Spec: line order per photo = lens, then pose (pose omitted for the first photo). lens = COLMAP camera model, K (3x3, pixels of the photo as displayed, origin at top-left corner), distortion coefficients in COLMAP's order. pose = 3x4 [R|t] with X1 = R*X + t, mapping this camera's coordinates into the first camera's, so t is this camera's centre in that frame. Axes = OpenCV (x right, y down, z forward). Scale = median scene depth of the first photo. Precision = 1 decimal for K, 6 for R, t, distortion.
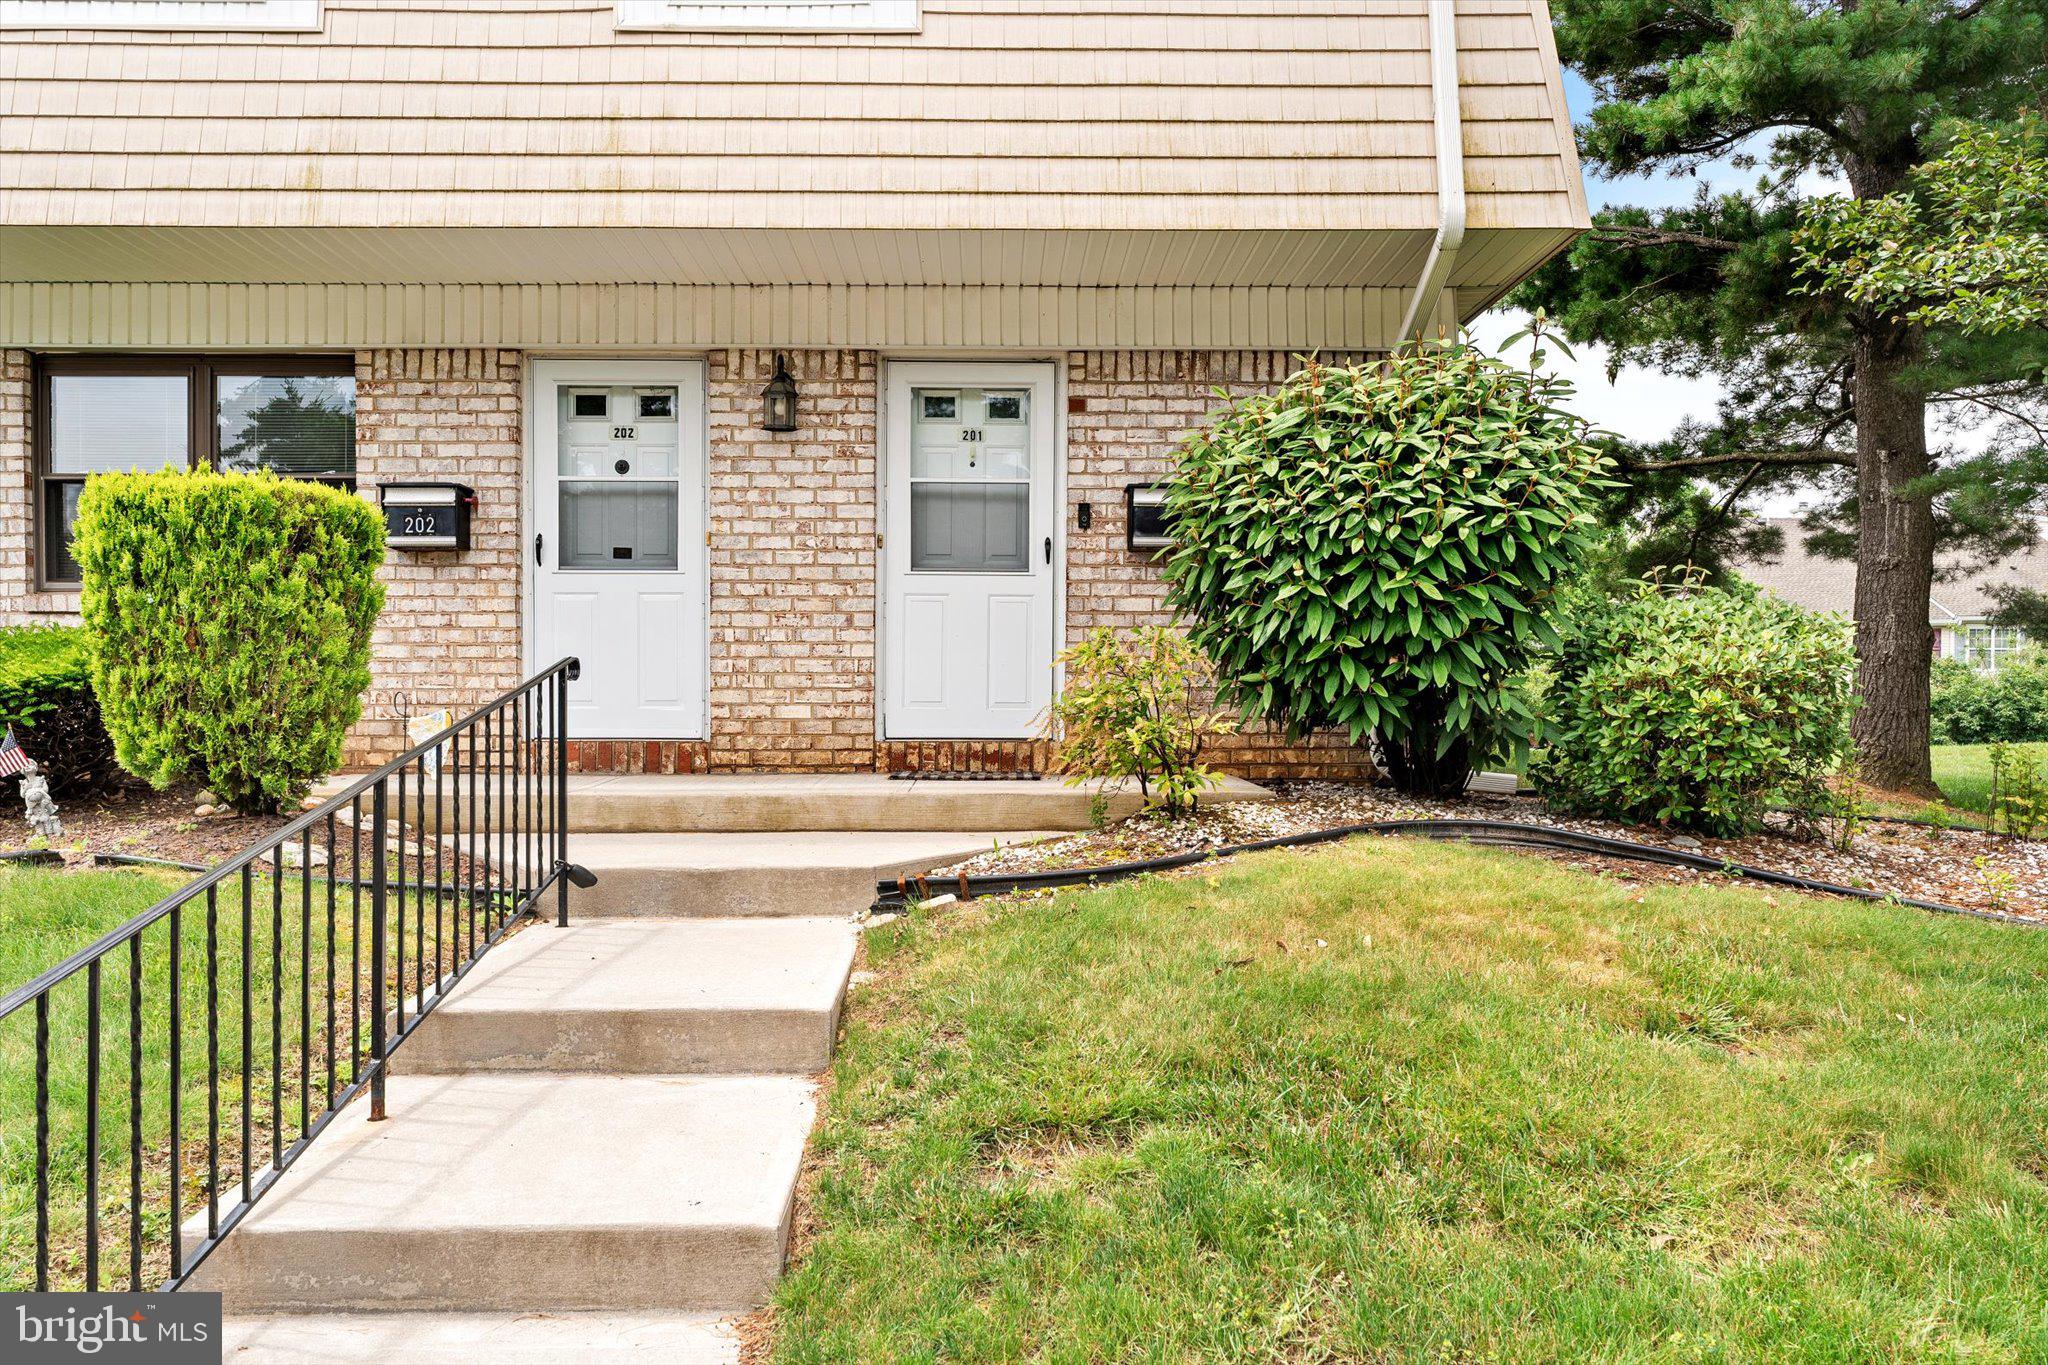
lens RADIAL K [[1380.6, 0, 971.6], [0, 1380.6, 680.9], [0, 0, 1]] dist [-0.004264, 0.002309]
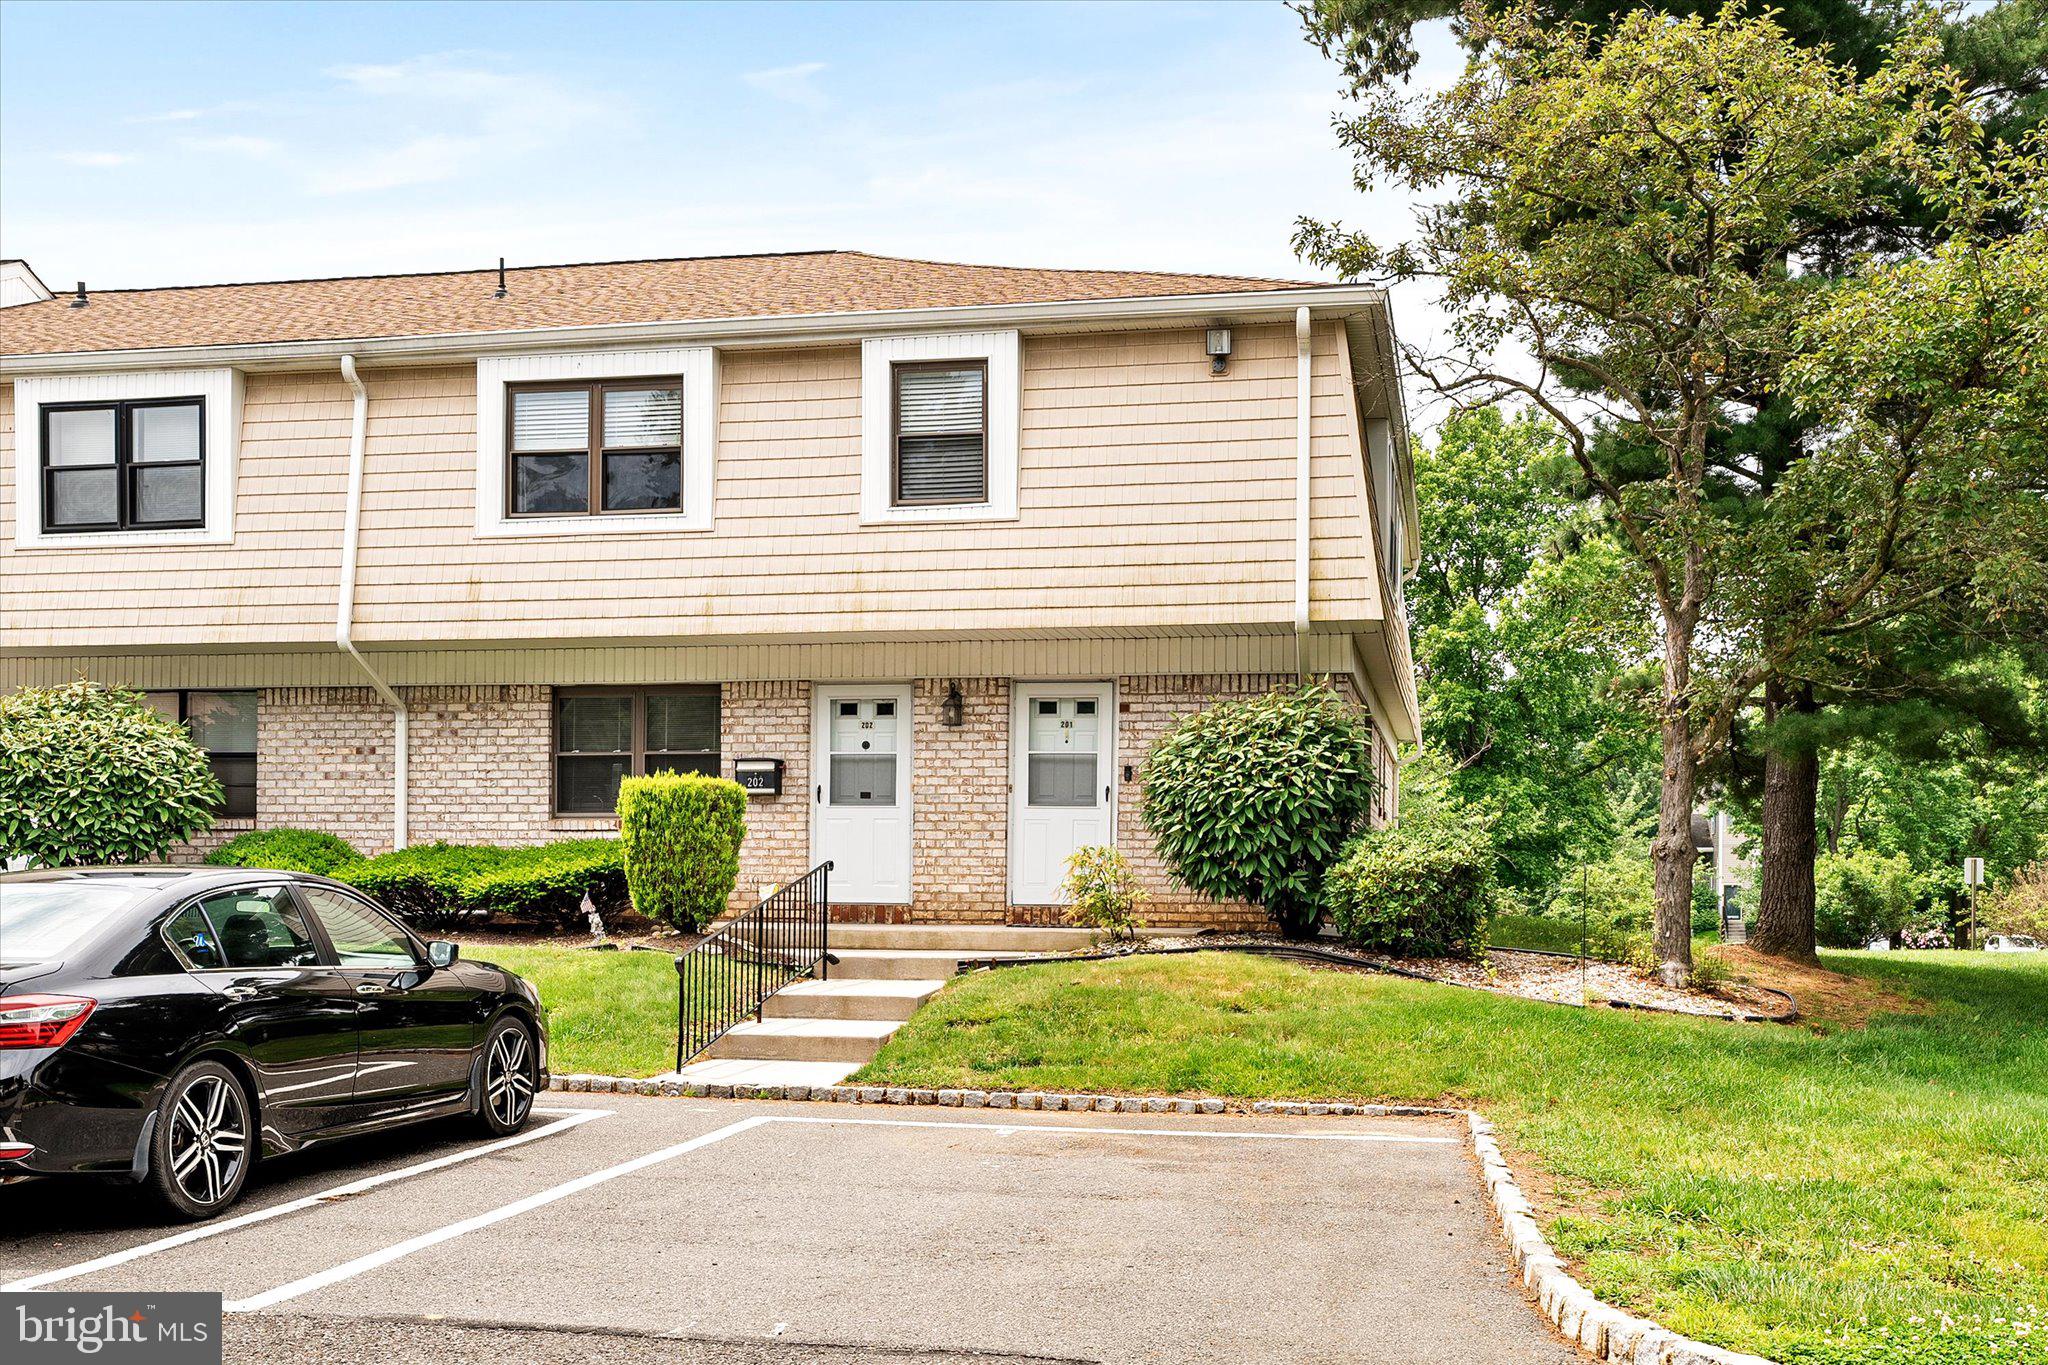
lens RADIAL K [[2175.2, 0, 1024.0], [0, 2175.2, 682.5], [0, 0, 1]] dist [-0.016287, 0.000203]
pose [[0.976405, -0.012800, -0.215566, 0.538457], [-0.004658, 0.996761, -0.080285, -0.016289], [0.215896, 0.079395, 0.973183, -1.644789]]
